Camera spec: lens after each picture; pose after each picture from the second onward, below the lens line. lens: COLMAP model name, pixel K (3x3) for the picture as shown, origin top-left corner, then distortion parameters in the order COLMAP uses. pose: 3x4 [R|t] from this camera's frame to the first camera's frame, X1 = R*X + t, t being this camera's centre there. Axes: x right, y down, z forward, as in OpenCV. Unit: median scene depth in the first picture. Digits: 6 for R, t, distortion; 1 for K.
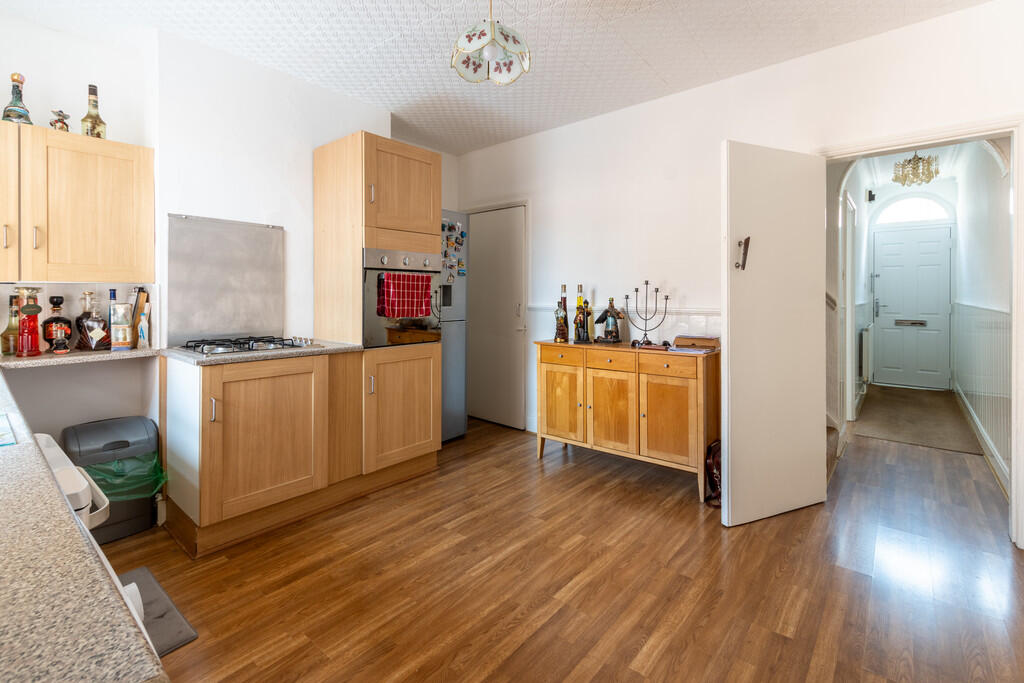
lens RADIAL K [[465.7, 0, 513.2], [0, 465.7, 291.6], [0, 0, 1]] dist [0.002699, -0.000862]
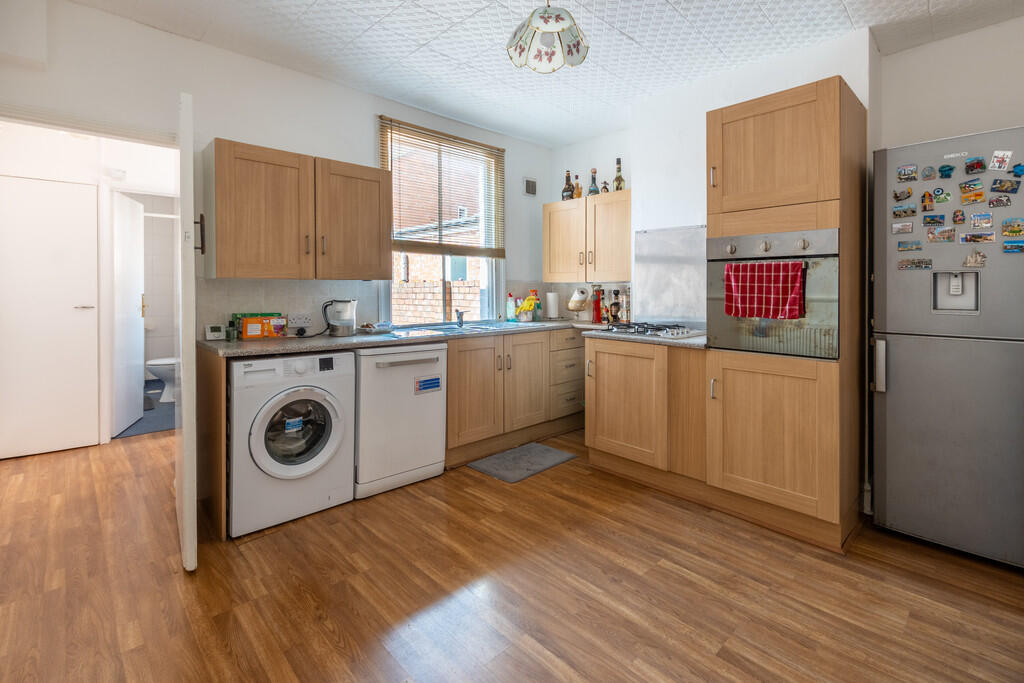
lens RADIAL K [[465.7, 0, 513.2], [0, 465.7, 291.6], [0, 0, 1]] dist [0.002699, -0.000862]
pose [[-0.113835, 0.003987, -0.993492, 0.714106], [0.003025, 0.999989, 0.003666, 0.007613], [0.993495, -0.002588, -0.113846, 0.807423]]
